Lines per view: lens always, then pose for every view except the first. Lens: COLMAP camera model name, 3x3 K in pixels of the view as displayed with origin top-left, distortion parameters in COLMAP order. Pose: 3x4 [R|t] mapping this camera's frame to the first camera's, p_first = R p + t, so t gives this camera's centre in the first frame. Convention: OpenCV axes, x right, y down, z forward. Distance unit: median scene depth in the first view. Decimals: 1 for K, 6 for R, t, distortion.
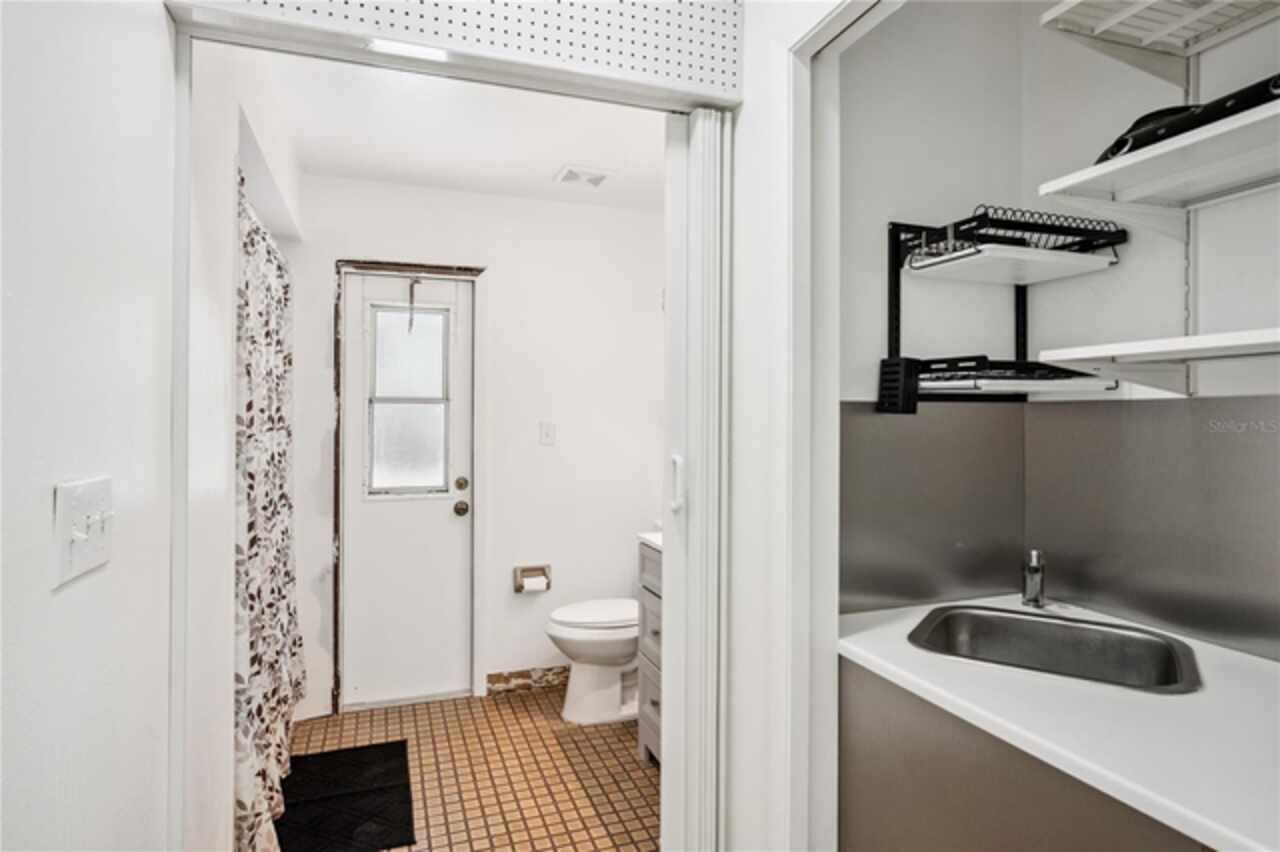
lens RADIAL K [[695.3, 0, 642.6], [0, 695.3, 420.1], [0, 0, 1]] dist [-0.056482, 0.002266]
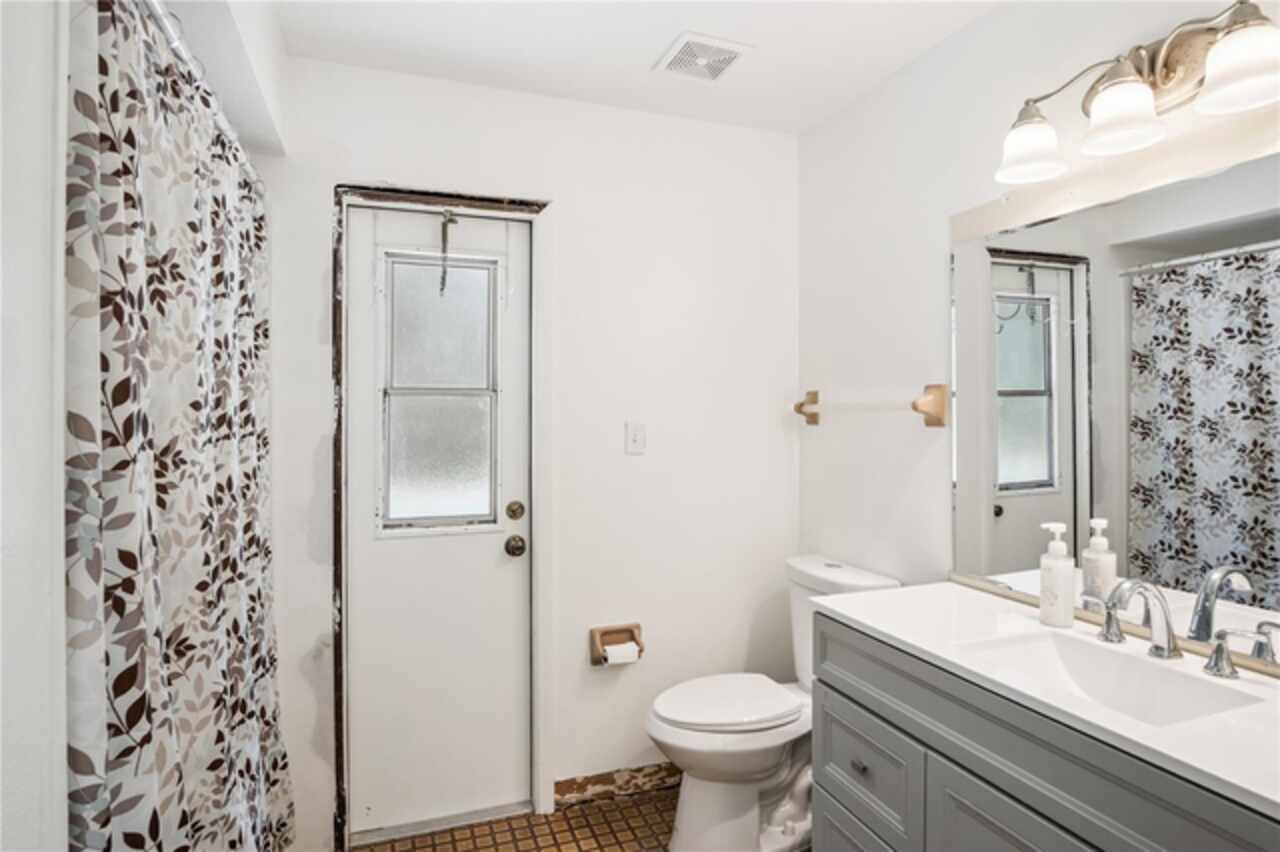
lens RADIAL K [[695.3, 0, 638.7], [0, 695.3, 420.3], [0, 0, 1]] dist [-0.056482, 0.002266]
pose [[0.999929, -0.004481, -0.010999, -0.135952], [0.004520, 0.999984, 0.003513, -0.001787], [0.010983, -0.003563, 0.999933, 0.316288]]
